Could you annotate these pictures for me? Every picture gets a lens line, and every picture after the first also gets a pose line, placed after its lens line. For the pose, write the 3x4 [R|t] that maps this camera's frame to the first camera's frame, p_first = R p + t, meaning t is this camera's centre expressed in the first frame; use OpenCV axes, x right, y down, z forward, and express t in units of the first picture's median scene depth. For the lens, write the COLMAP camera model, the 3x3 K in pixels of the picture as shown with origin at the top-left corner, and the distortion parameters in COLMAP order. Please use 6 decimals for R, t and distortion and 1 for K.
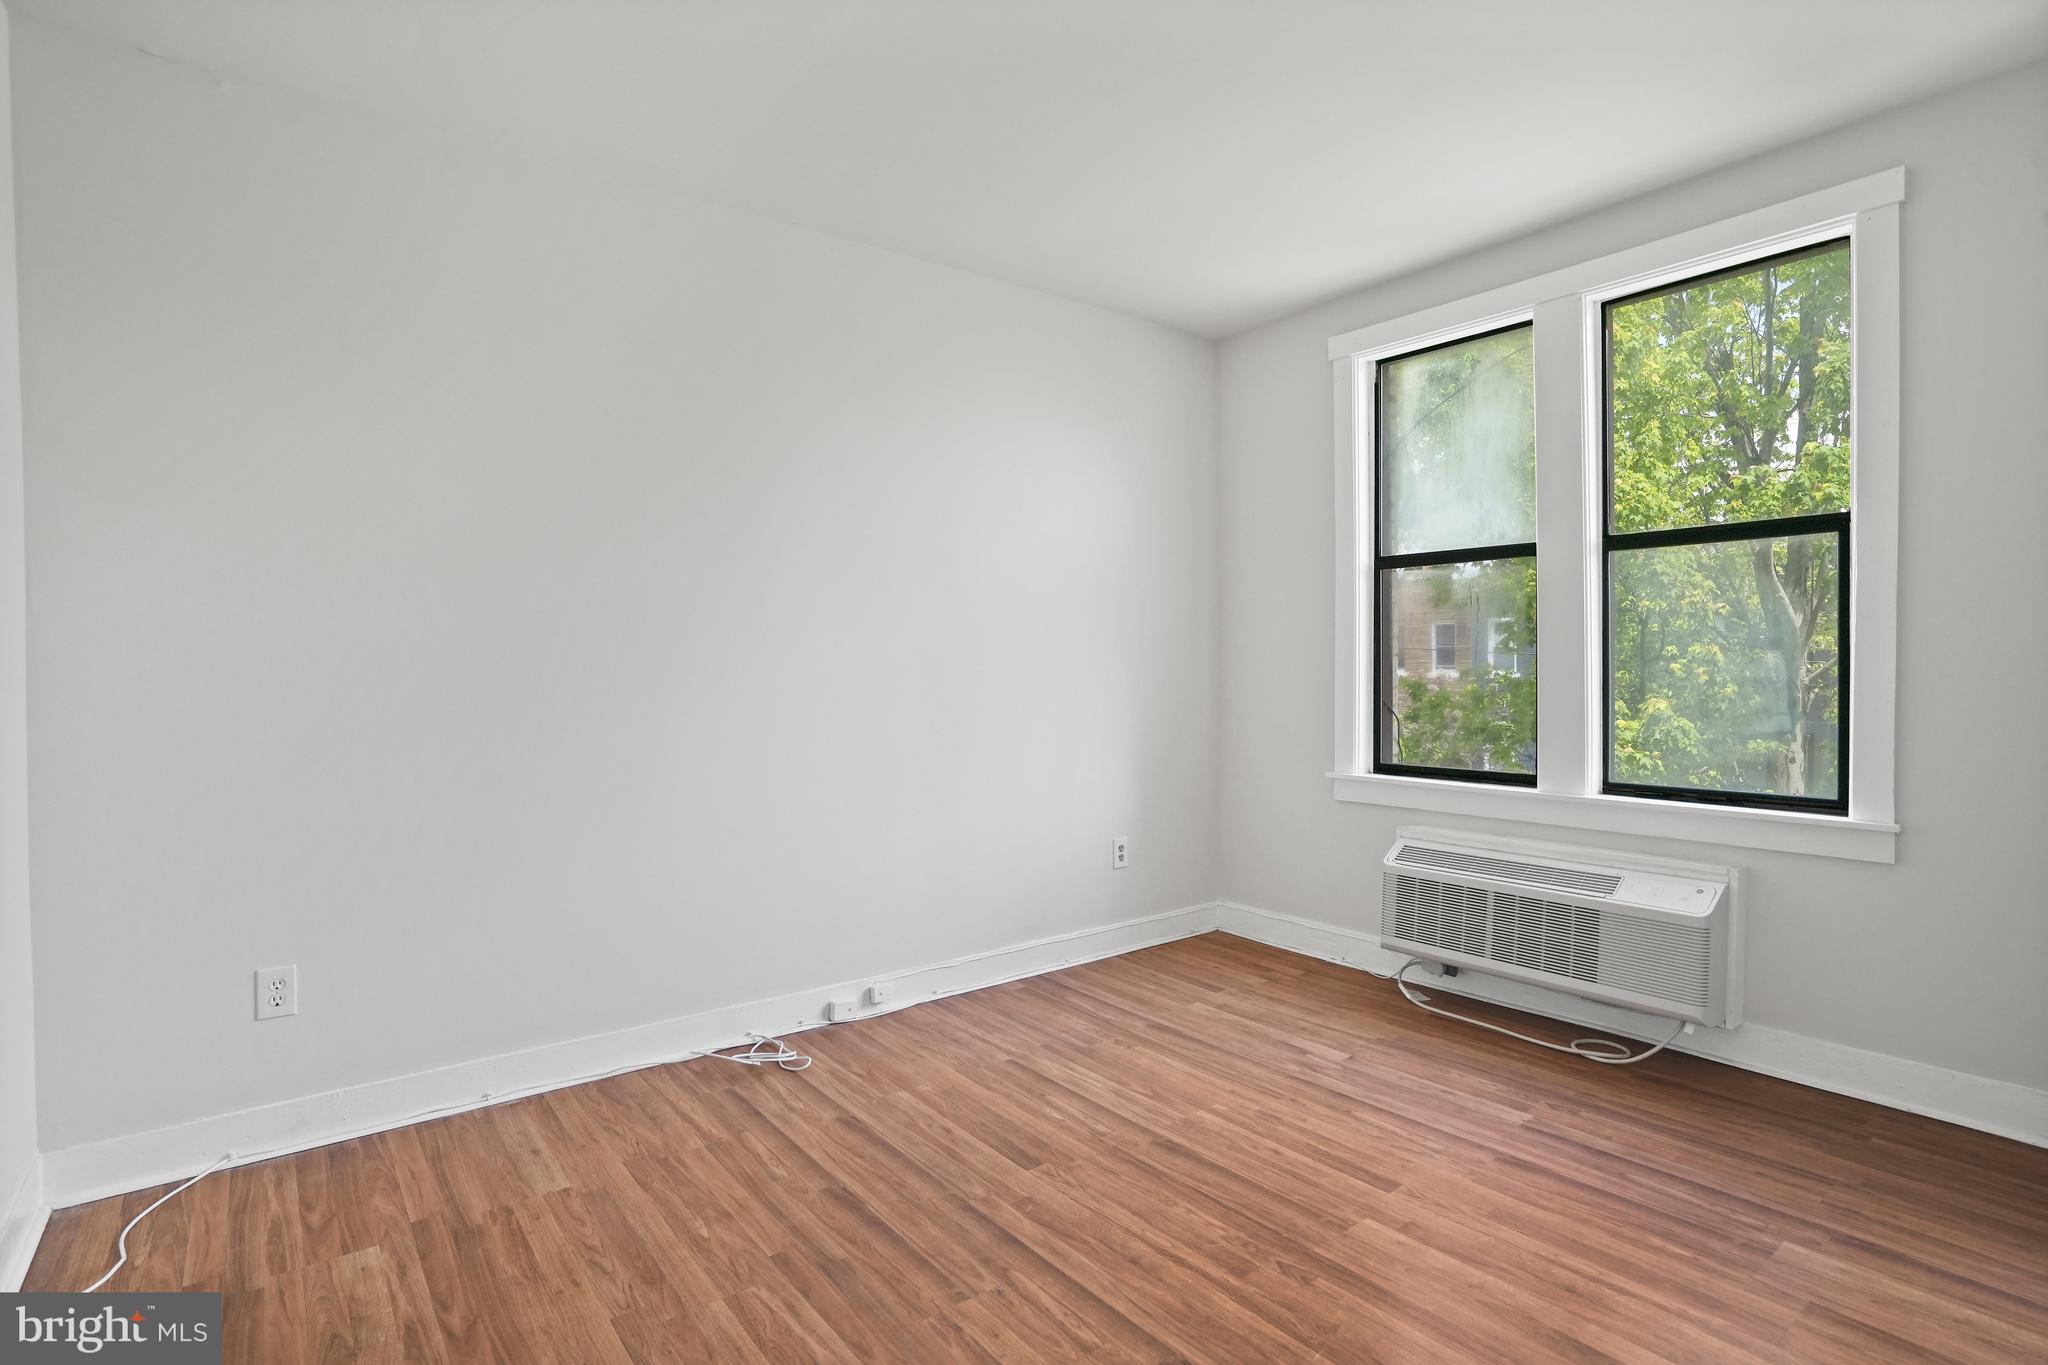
lens RADIAL K [[1014.3, 0, 1012.3], [0, 1014.3, 681.1], [0, 0, 1]] dist [-0.048221, 0.021258]
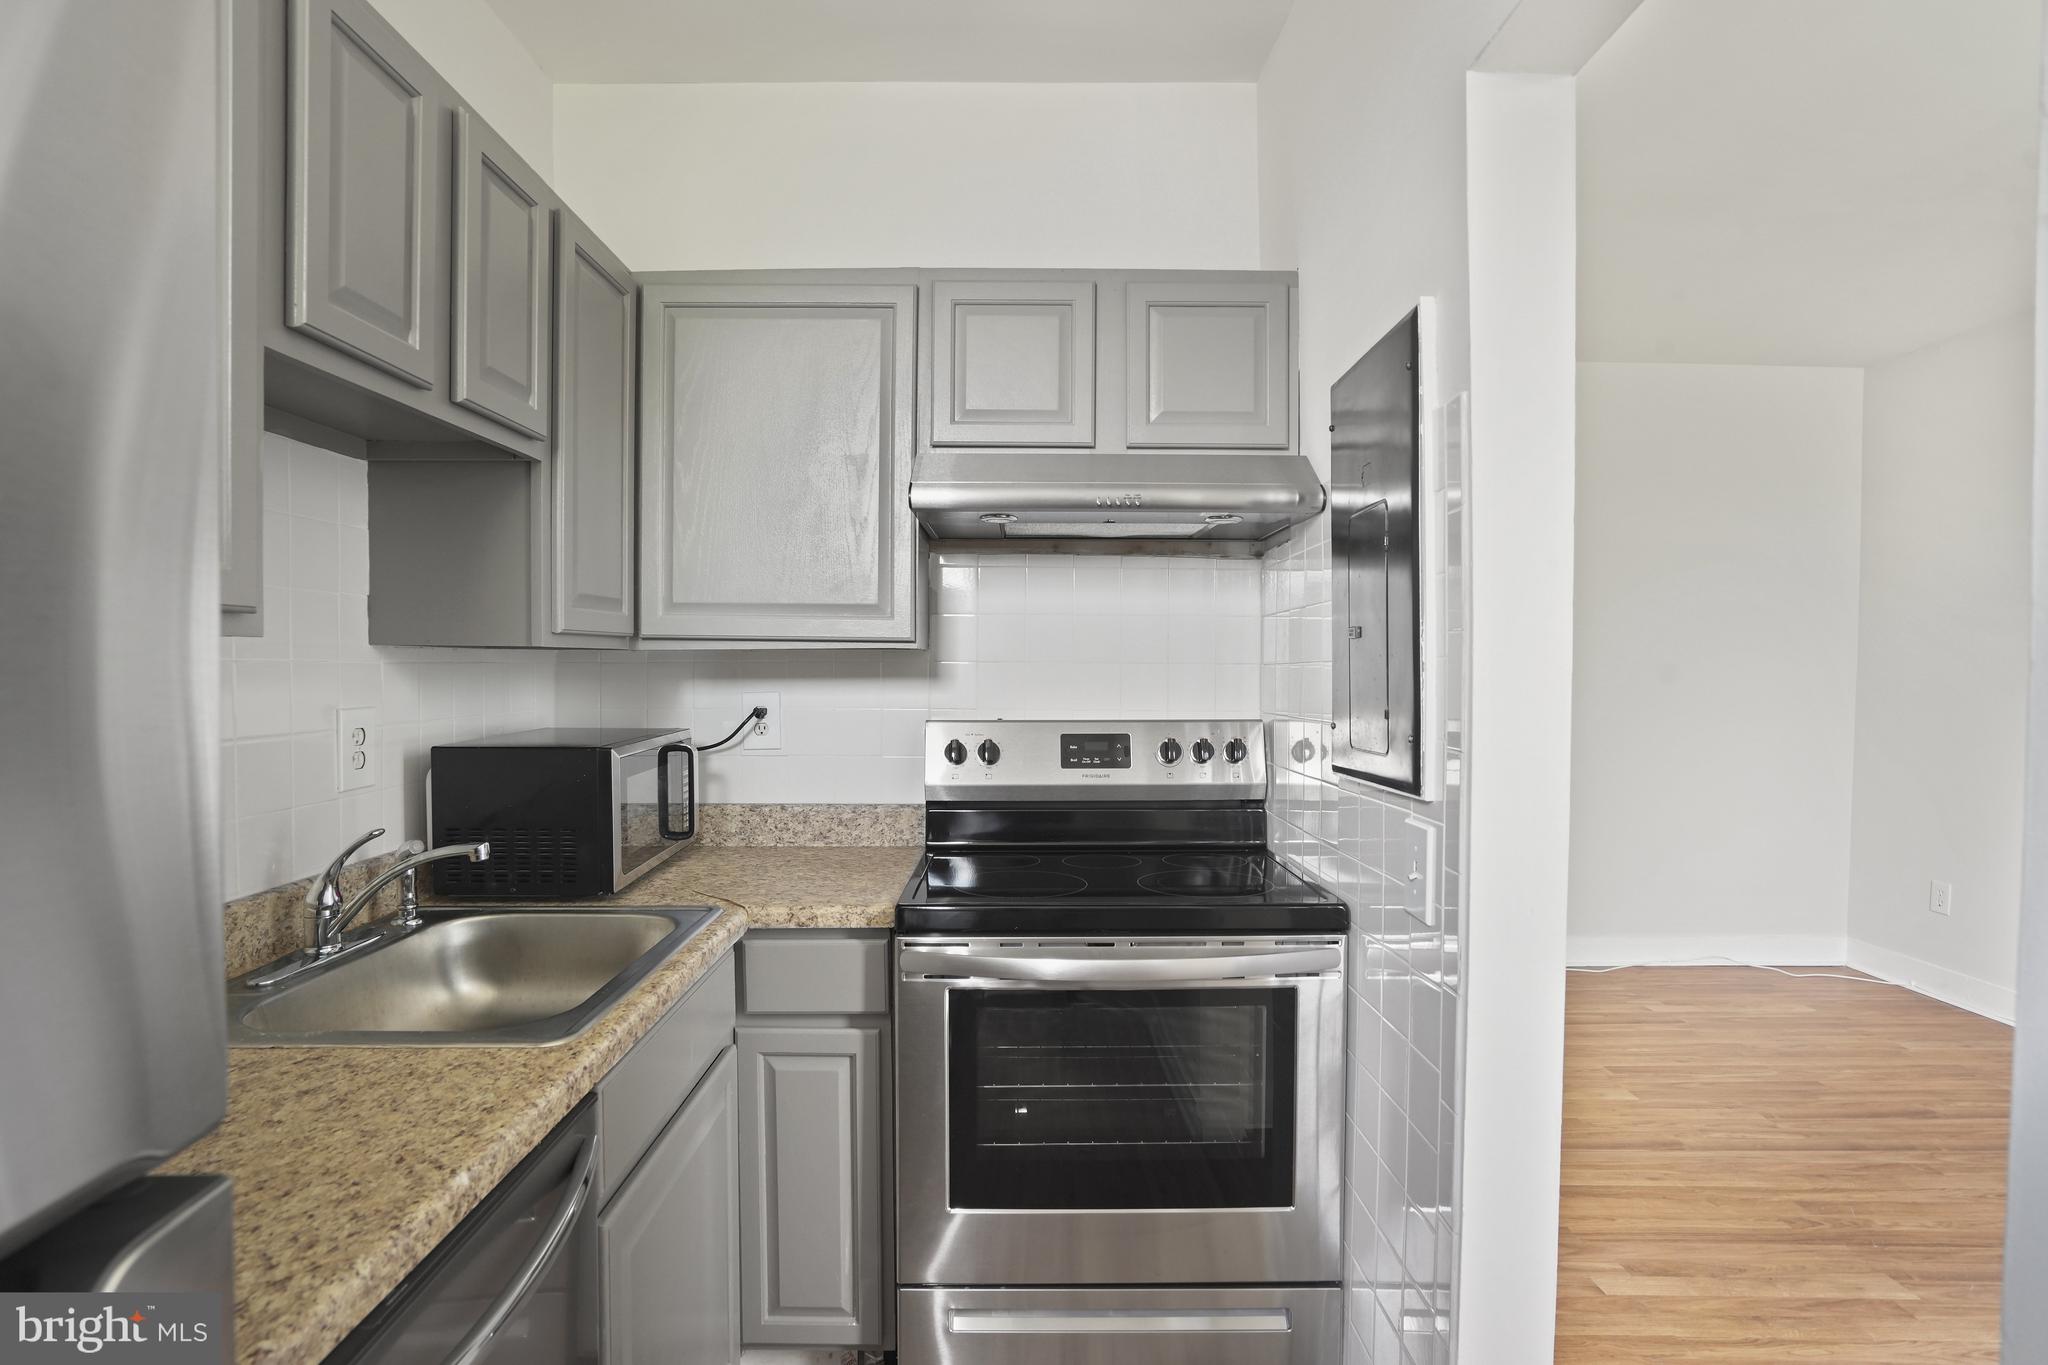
lens RADIAL K [[1014.3, 0, 1012.3], [0, 1014.3, 681.1], [0, 0, 1]] dist [-0.048221, 0.021258]
pose [[-0.605630, 0.013767, -0.795627, 1.254199], [-0.022457, 0.999156, 0.034383, -0.050581], [0.795429, 0.038690, -0.604810, 0.660546]]
